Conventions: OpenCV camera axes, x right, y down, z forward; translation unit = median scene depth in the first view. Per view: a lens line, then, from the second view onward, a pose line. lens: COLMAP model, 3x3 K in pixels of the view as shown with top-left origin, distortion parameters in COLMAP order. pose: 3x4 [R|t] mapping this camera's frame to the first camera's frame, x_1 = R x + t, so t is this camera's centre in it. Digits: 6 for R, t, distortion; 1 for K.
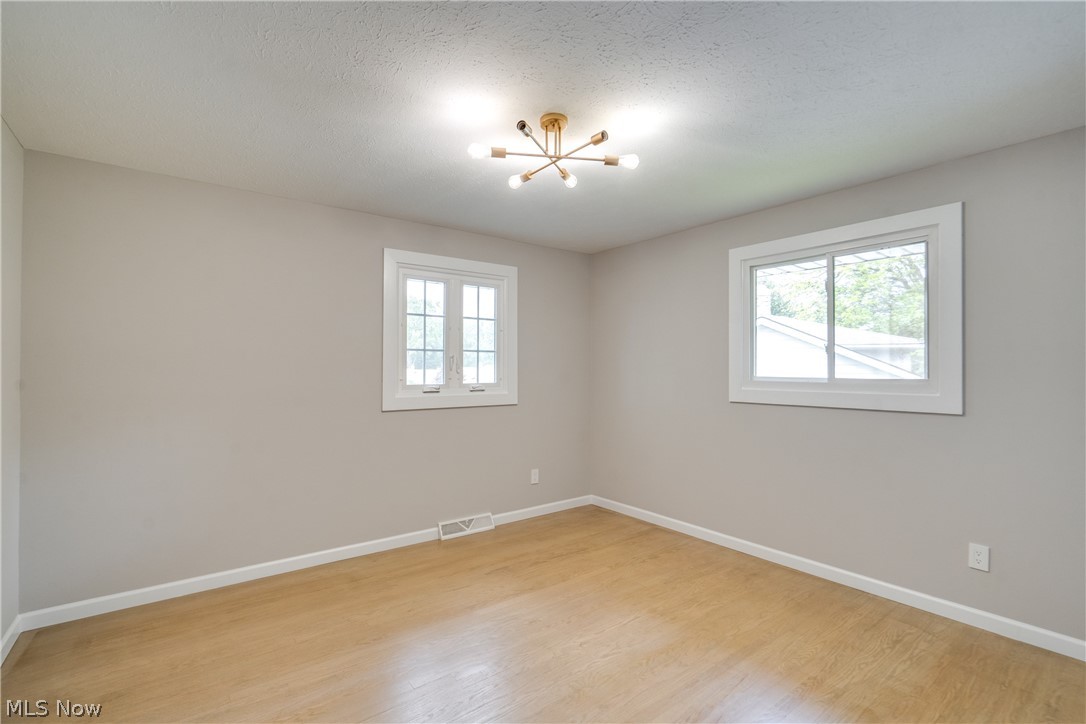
lens RADIAL K [[501.2, 0, 545.2], [0, 501.2, 366.6], [0, 0, 1]] dist [-0.001133, 0.001234]
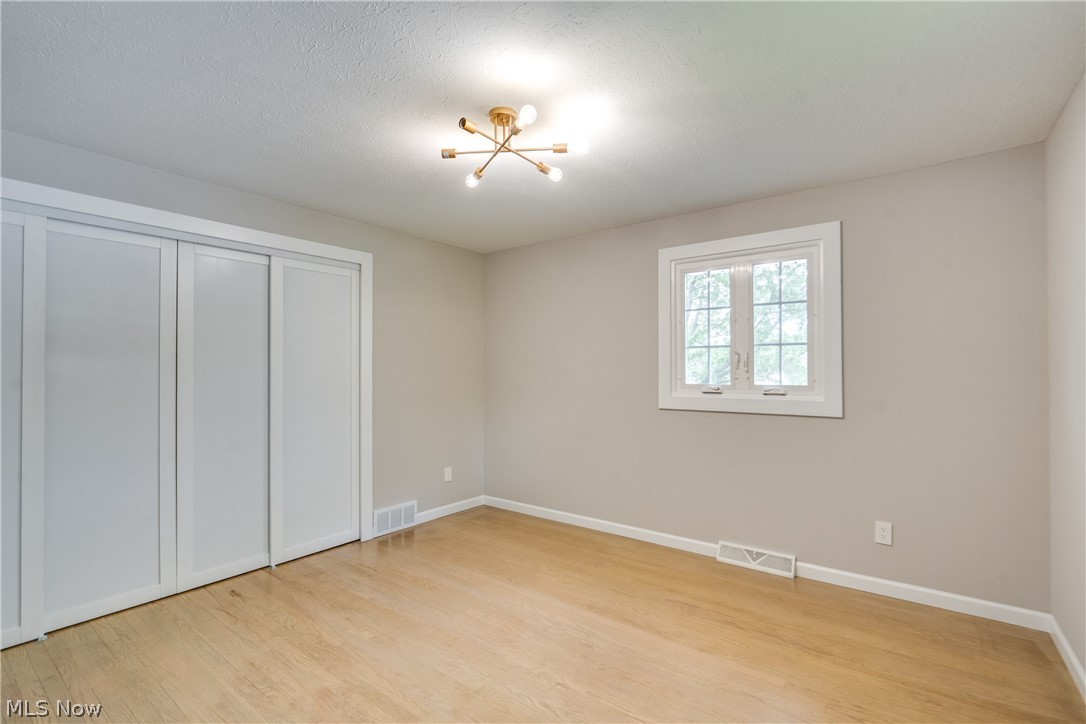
lens RADIAL K [[501.2, 0, 545.2], [0, 501.2, 366.6], [0, 0, 1]] dist [-0.001133, 0.001234]
pose [[0.246988, -0.008185, -0.968984, 0.589761], [0.007748, 0.999949, -0.006472, 0.006813], [0.968988, -0.005909, 0.247039, 0.495205]]
